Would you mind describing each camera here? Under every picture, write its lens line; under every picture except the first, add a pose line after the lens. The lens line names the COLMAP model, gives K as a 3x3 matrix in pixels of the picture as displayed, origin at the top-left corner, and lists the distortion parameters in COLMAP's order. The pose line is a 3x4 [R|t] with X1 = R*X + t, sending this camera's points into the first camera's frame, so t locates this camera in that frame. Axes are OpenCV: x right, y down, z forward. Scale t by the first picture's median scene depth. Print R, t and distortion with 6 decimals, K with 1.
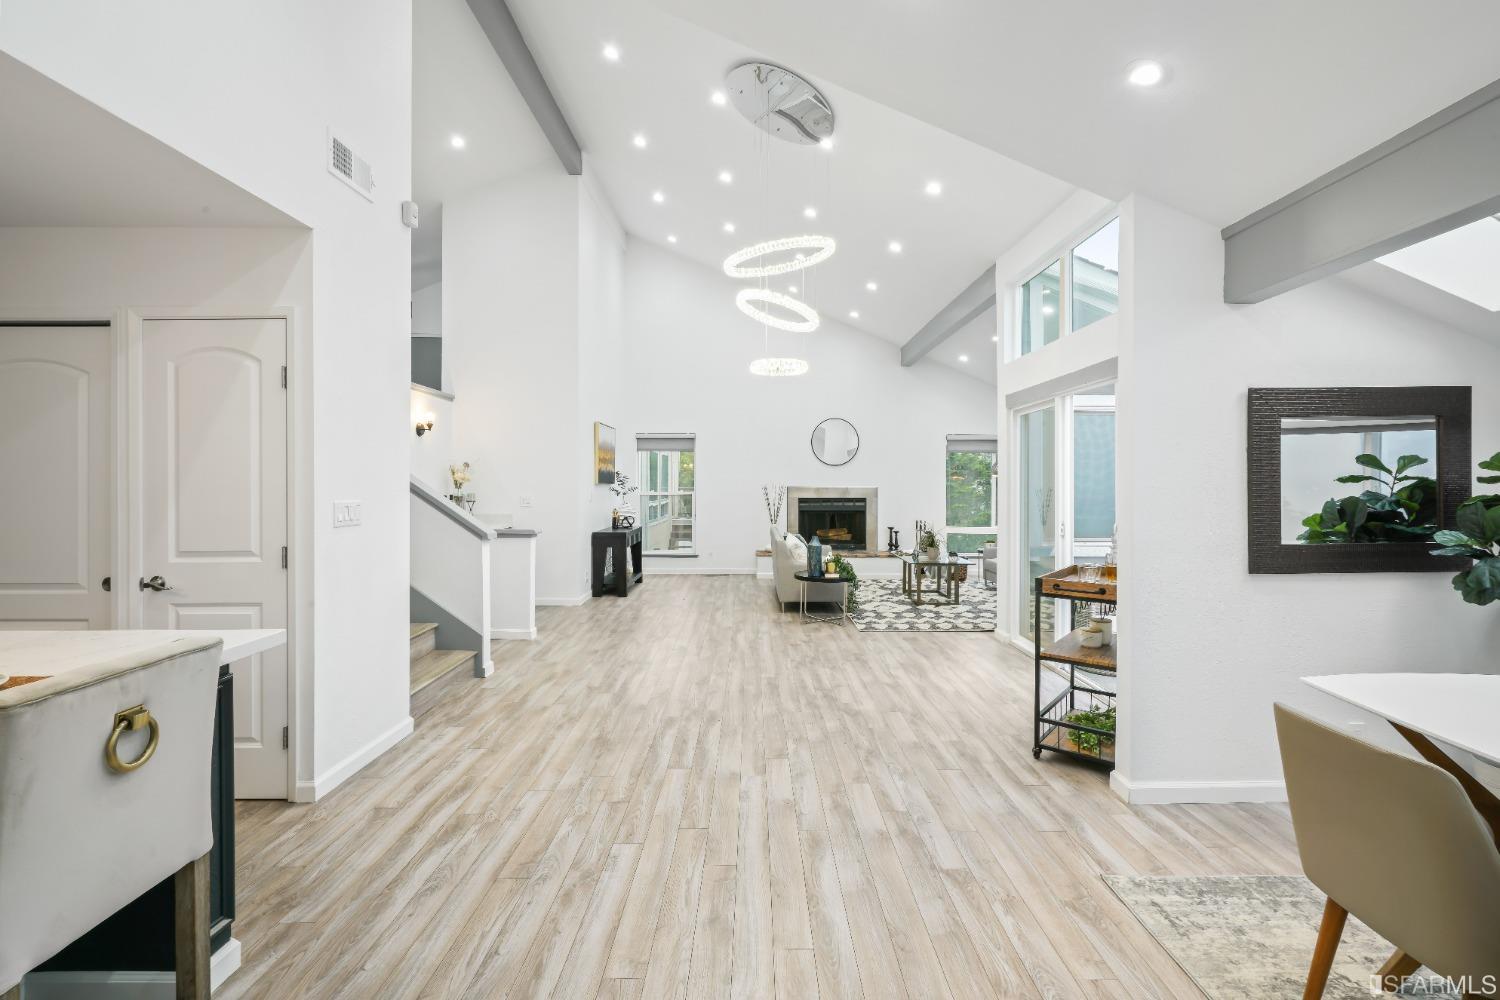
lens RADIAL K [[683.0, 0, 754.8], [0, 683.0, 483.5], [0, 0, 1]] dist [-0.000308, 0.000021]
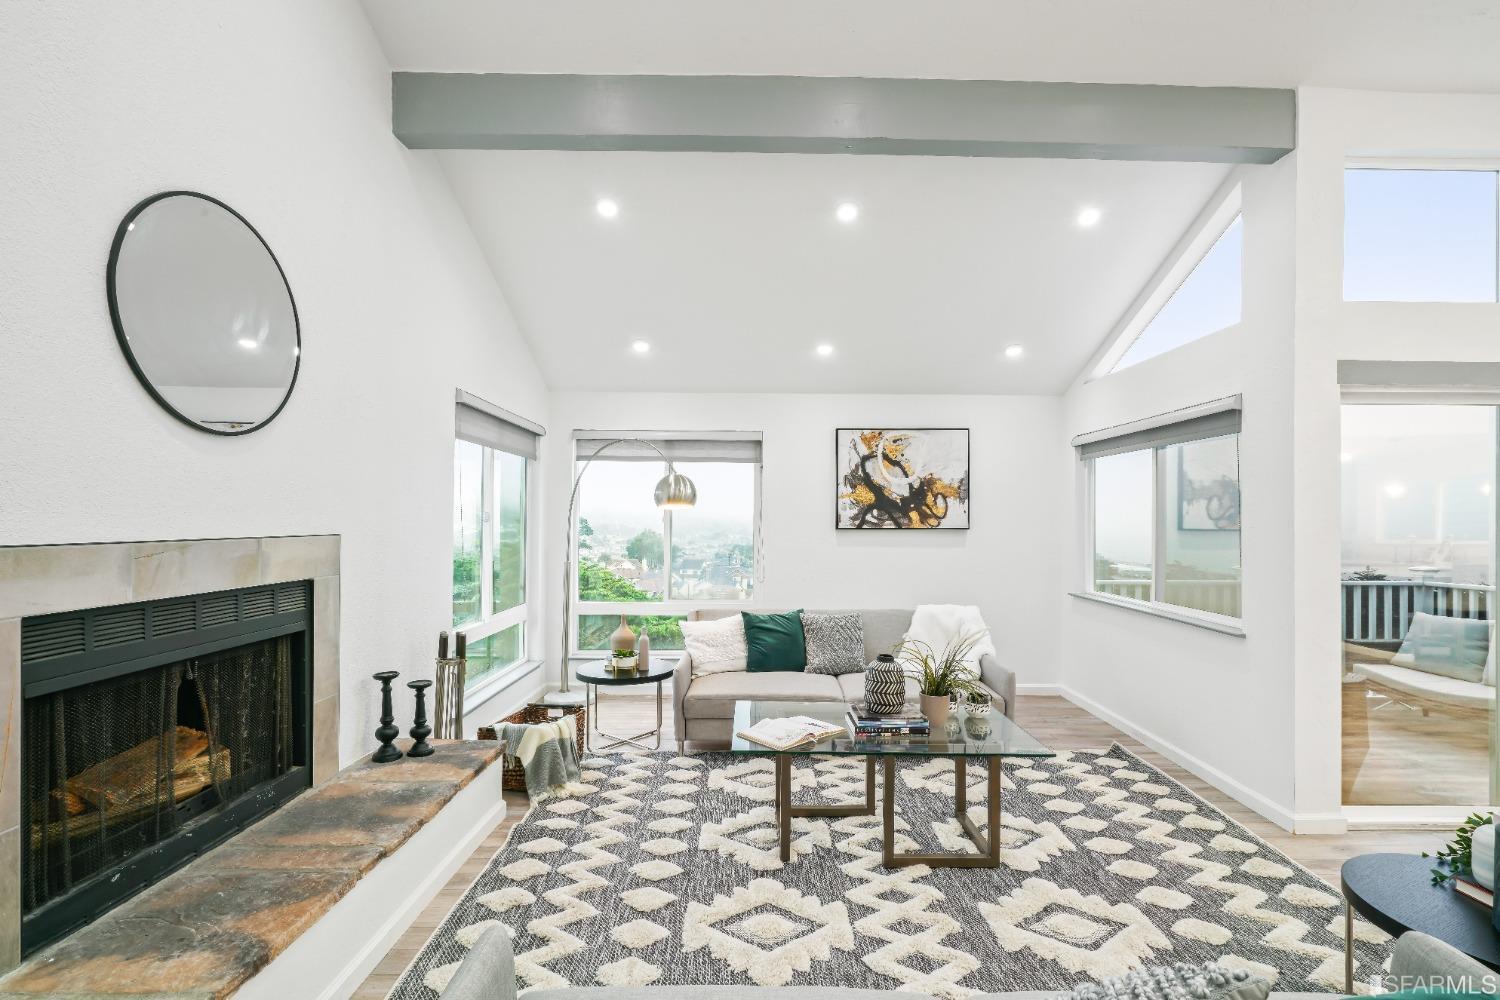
lens RADIAL K [[683.7, 0, 758.7], [0, 683.7, 519.8], [0, 0, 1]] dist [-0.001052, 0.000199]
pose [[-0.010232, -0.002993, 0.999943, -0.092246], [-0.007148, 0.999970, 0.002920, -0.002246], [-0.999922, -0.007118, -0.010253, 0.882016]]
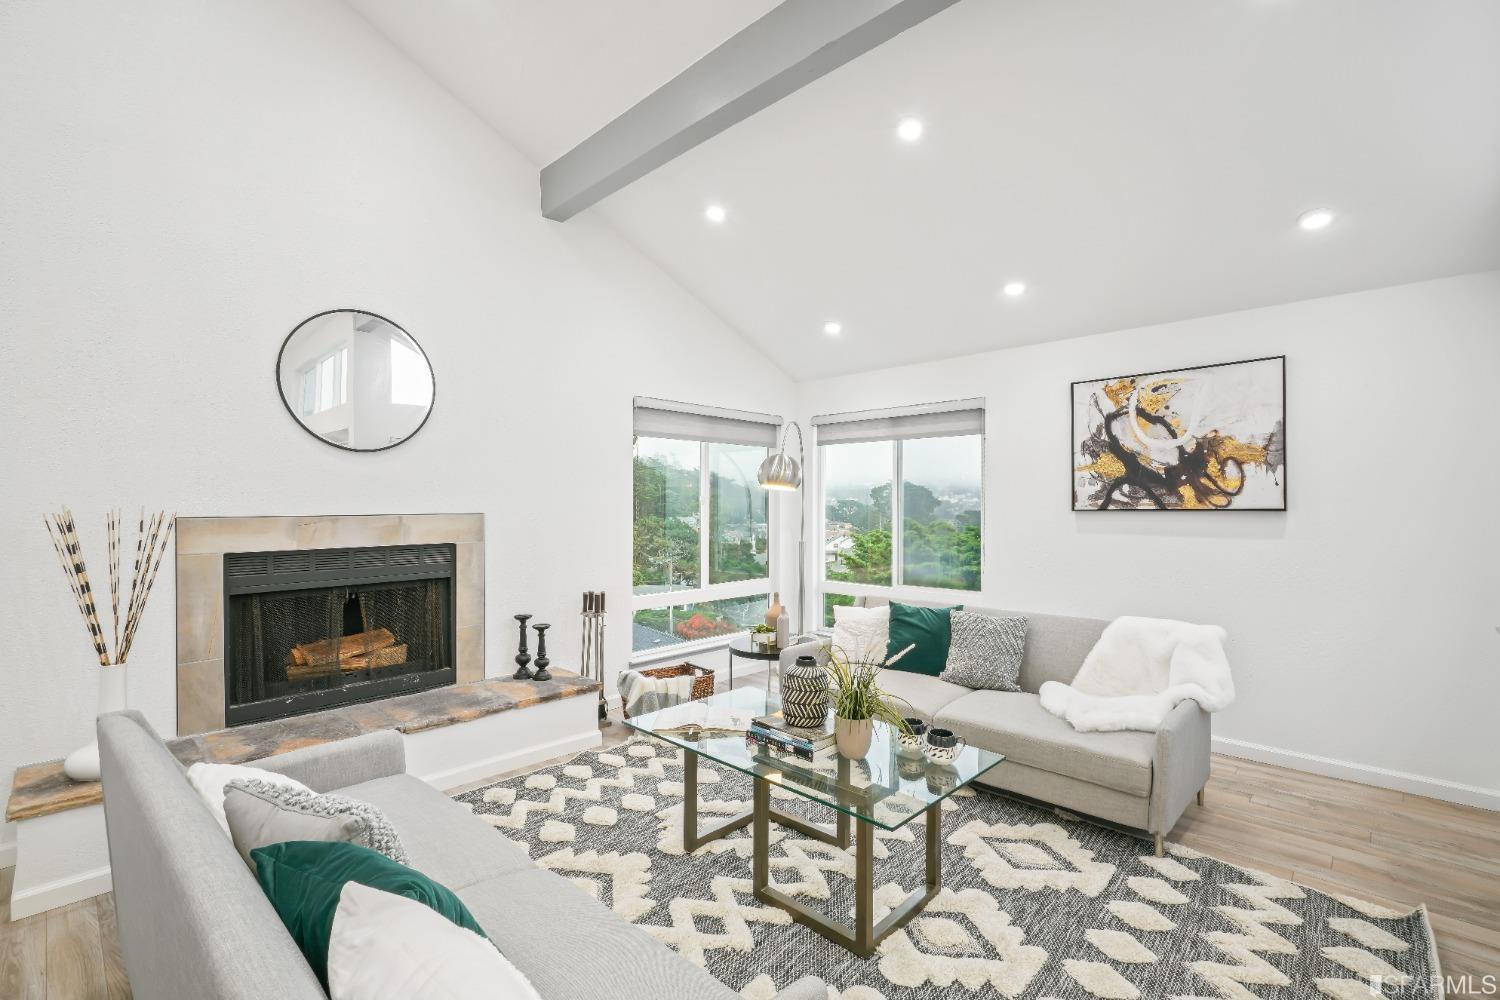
lens RADIAL K [[673.8, 0, 757.4], [0, 673.8, 502.4], [0, 0, 1]] dist [-0.001045, 0.000115]
pose [[0.691223, -0.005457, 0.722621, 0.013601], [0.005083, 0.999983, 0.002690, -0.001062], [-0.722623, 0.001814, 0.691240, 0.661176]]
